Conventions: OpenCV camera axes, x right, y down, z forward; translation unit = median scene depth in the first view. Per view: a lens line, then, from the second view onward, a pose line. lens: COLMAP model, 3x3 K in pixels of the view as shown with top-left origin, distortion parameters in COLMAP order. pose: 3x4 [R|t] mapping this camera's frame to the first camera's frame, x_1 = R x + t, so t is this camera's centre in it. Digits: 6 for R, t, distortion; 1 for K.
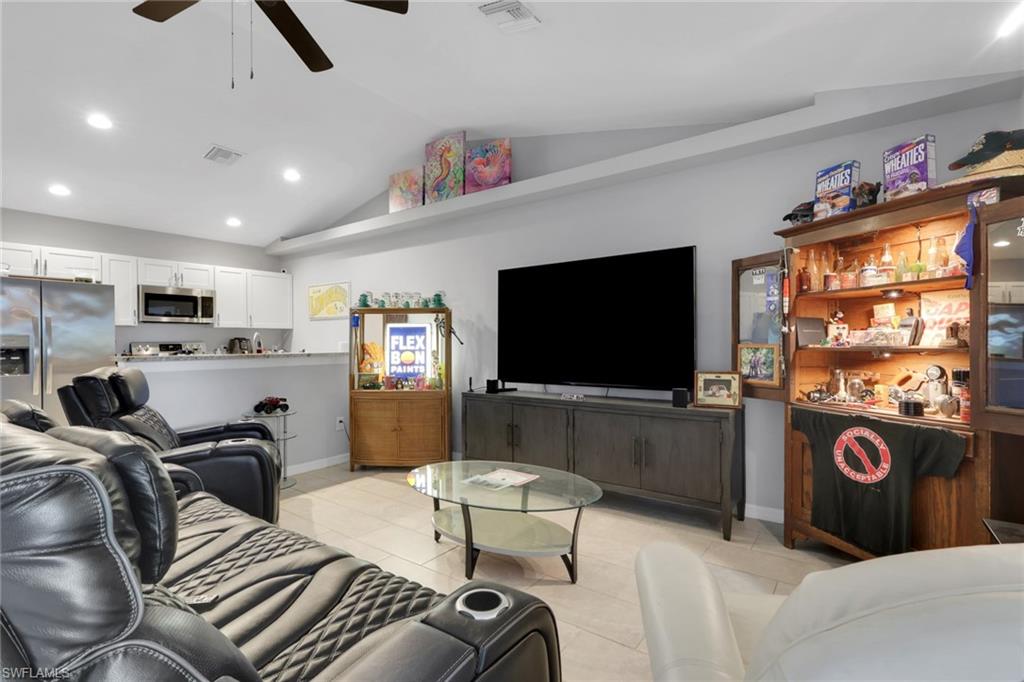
lens RADIAL K [[481.2, 0, 513.1], [0, 481.2, 339.1], [0, 0, 1]] dist [-0.002415, 0.000432]
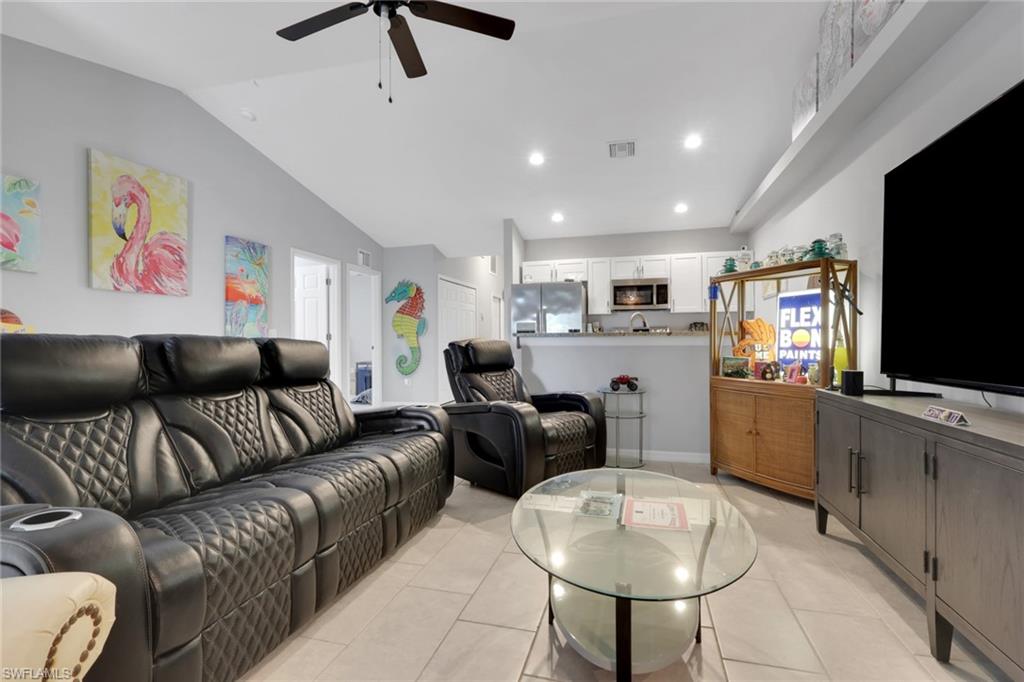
lens RADIAL K [[481.2, 0, 510.7], [0, 481.2, 341.1], [0, 0, 1]] dist [-0.002415, 0.000432]
pose [[0.361121, 0.002764, -0.932515, 0.311409], [0.004777, 0.999977, 0.004814, 0.040728], [0.932507, -0.006194, 0.361099, 0.382745]]
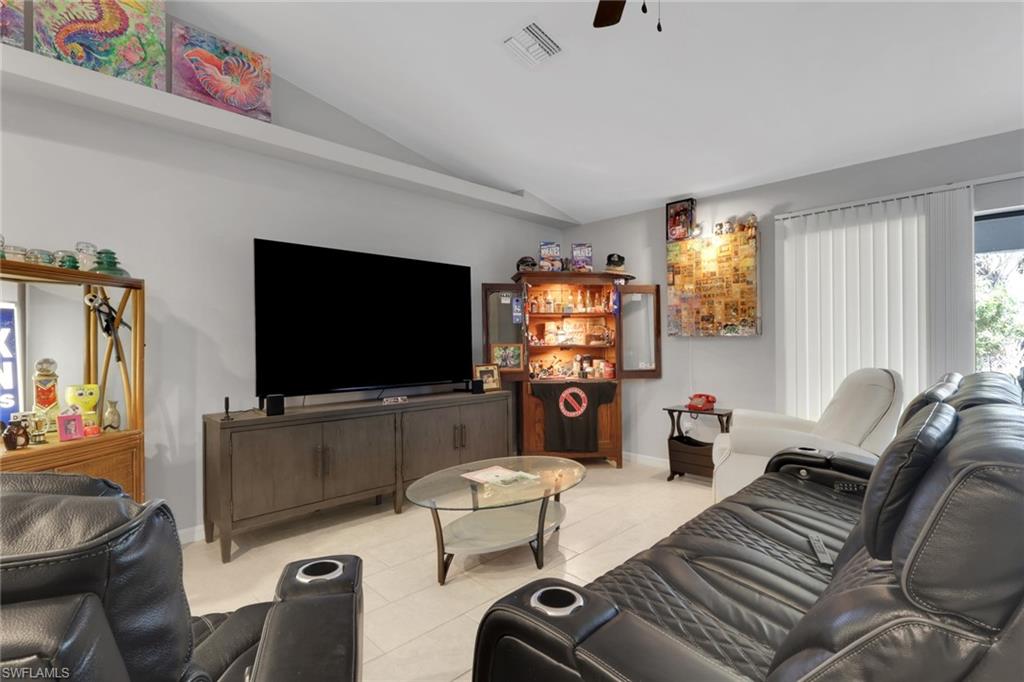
lens RADIAL K [[481.2, 0, 512.3], [0, 481.2, 342.3], [0, 0, 1]] dist [-0.002415, 0.000432]
pose [[0.153493, 0.006692, 0.988127, -0.622939], [-0.001060, 0.999978, -0.006608, 0.009917], [-0.988149, -0.000033, 0.153497, 0.497810]]
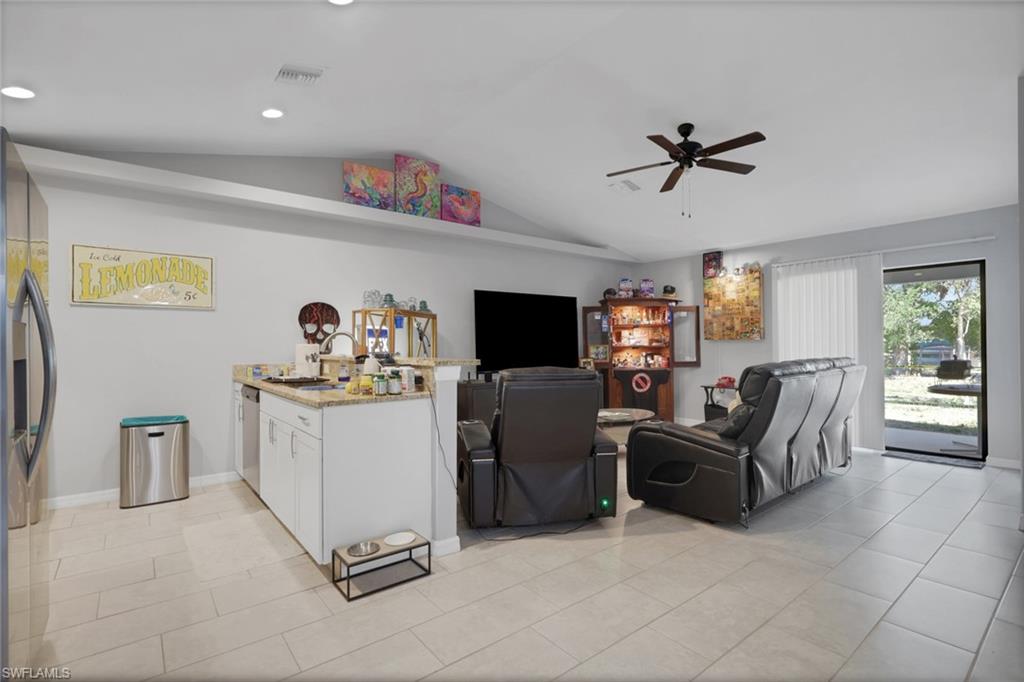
lens RADIAL K [[481.2, 0, 510.8], [0, 481.2, 343.7], [0, 0, 1]] dist [-0.002415, 0.000432]
pose [[0.253625, 0.006876, 0.967278, -1.213692], [0.000673, 0.999973, -0.007285, 0.013910], [-0.967302, 0.002499, 0.253613, 0.539369]]
